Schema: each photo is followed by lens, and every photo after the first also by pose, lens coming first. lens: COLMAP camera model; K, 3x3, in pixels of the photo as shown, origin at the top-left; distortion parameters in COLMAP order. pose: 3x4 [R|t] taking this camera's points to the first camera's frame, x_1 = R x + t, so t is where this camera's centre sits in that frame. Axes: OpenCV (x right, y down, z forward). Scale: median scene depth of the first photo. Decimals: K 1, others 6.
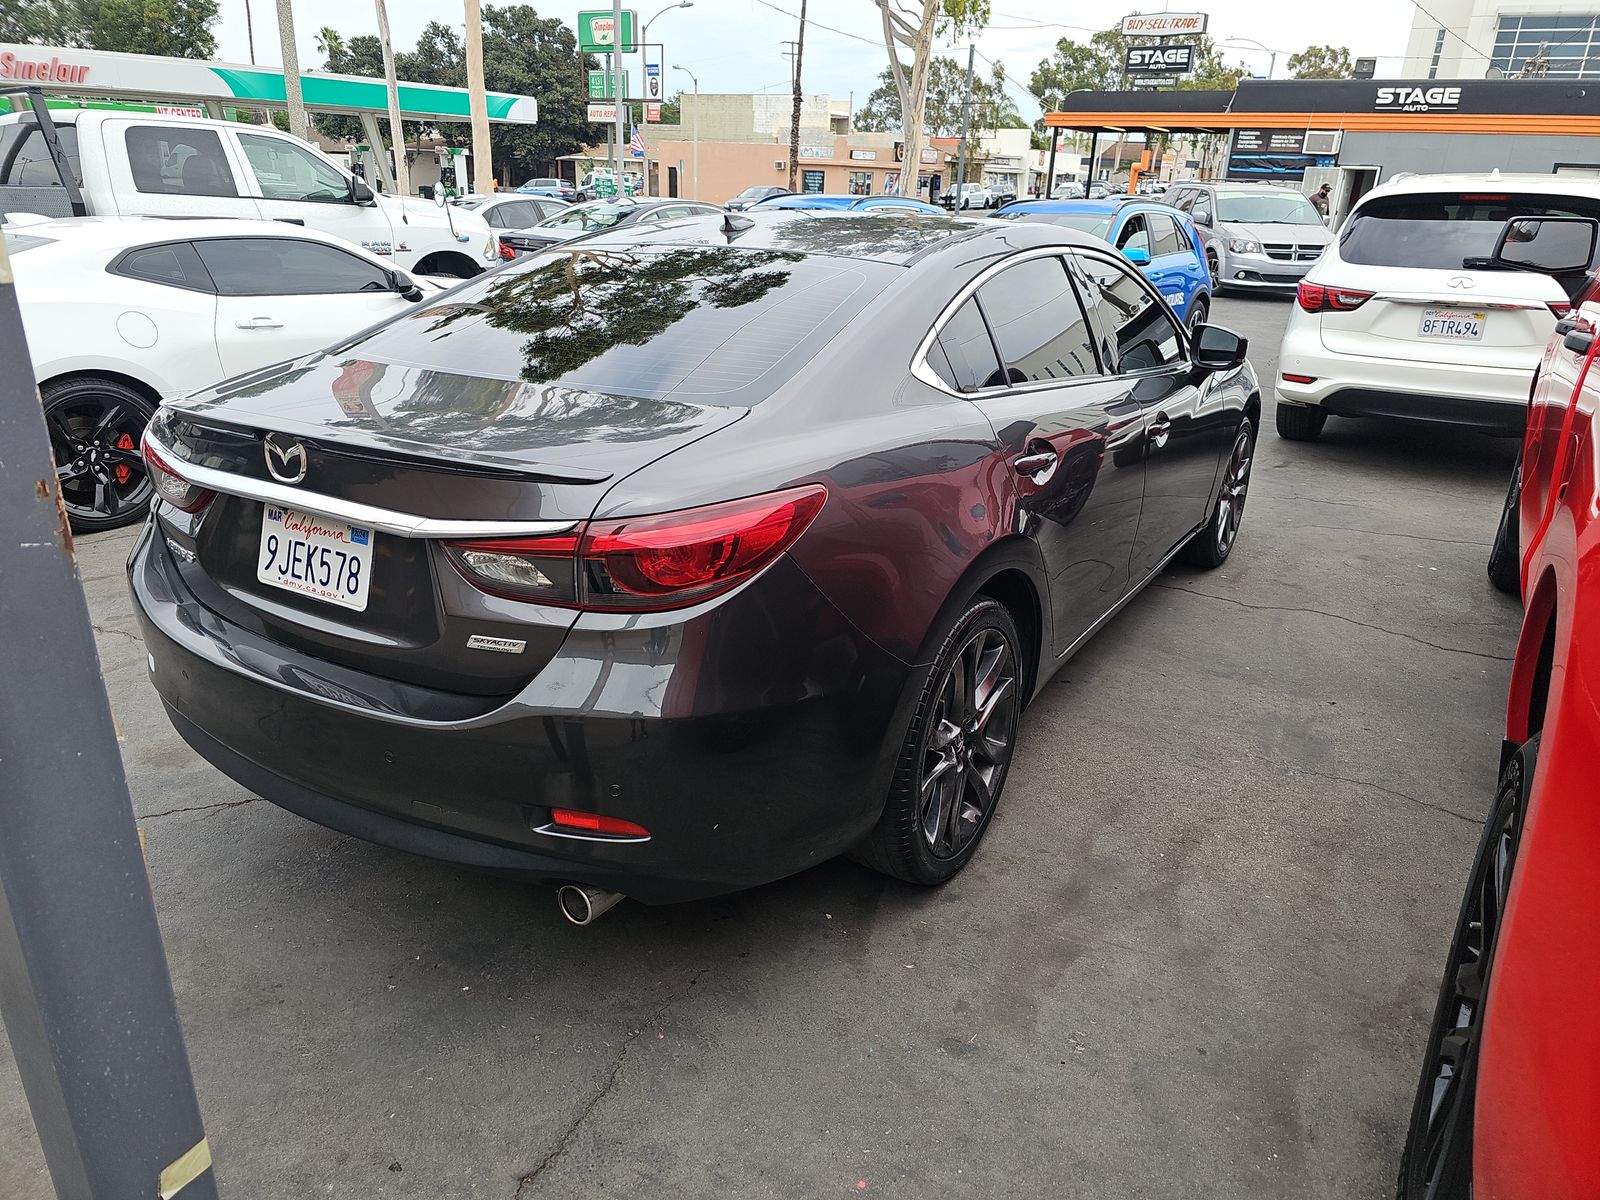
lens RADIAL K [[1068.4, 0, 807.6], [0, 1068.4, 602.3], [0, 0, 1]] dist [0.022371, -0.026191]
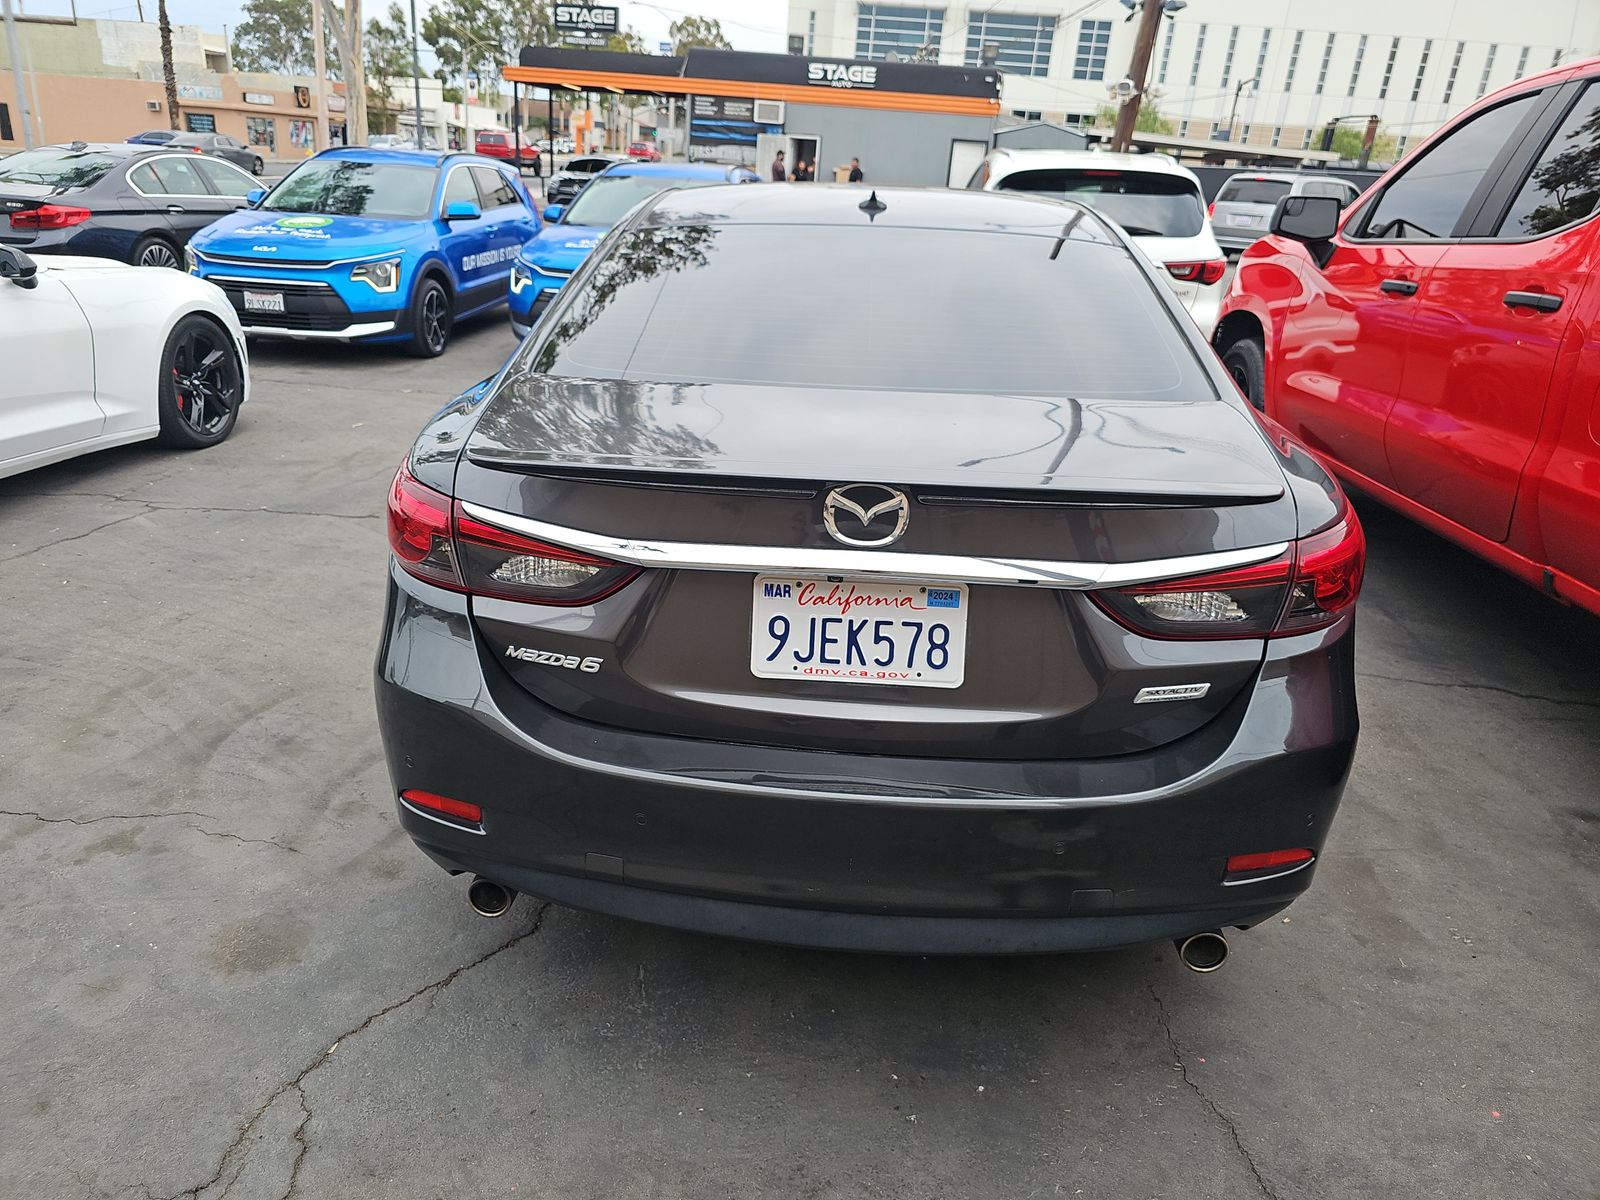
lens RADIAL K [[1068.4, 0, 807.6], [0, 1068.4, 602.3], [0, 0, 1]] dist [0.022371, -0.026191]
pose [[0.879698, -0.158818, 0.448228, -0.176818], [0.143268, 0.987300, 0.068643, -0.026193], [-0.453438, 0.003832, 0.891280, 0.063324]]
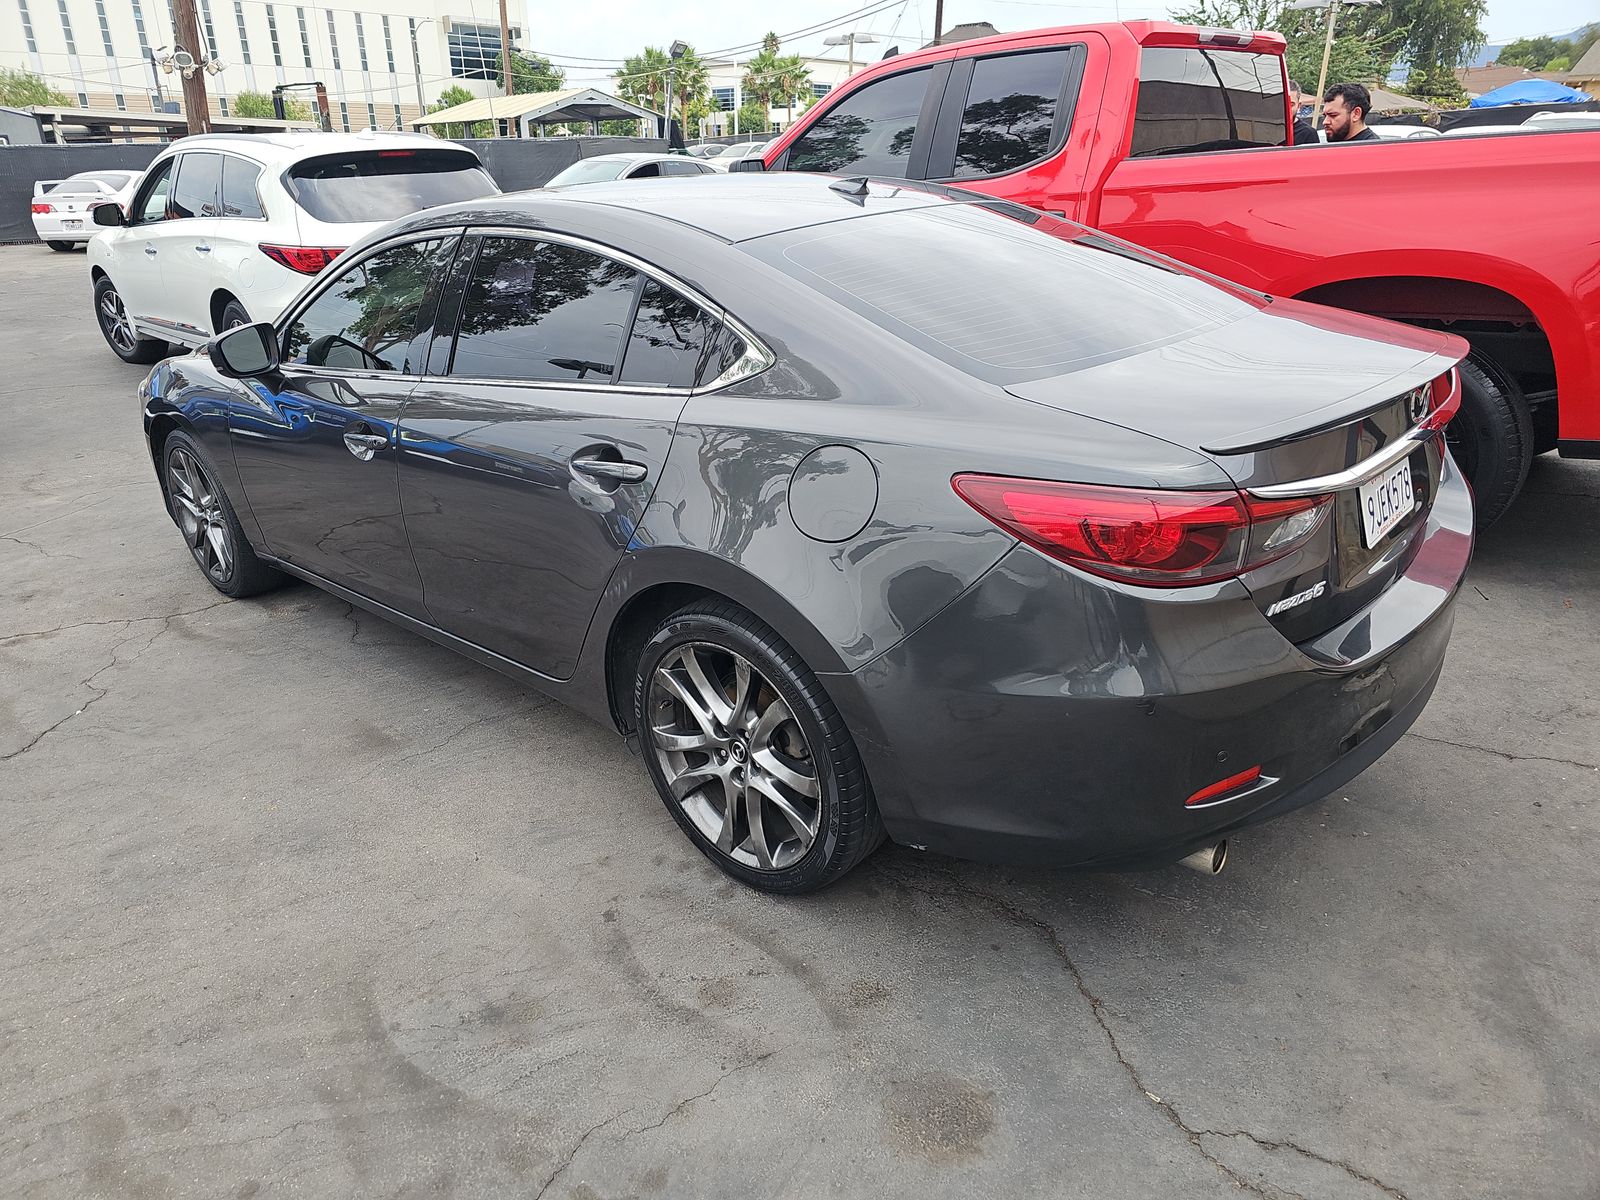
lens RADIAL K [[1068.4, 0, 807.6], [0, 1068.4, 602.3], [0, 0, 1]] dist [0.022371, -0.026191]
pose [[0.179482, -0.403235, 0.897323, -0.324324], [0.375848, 0.871048, 0.316251, -0.103749], [-0.909134, 0.280496, 0.307892, 0.253207]]
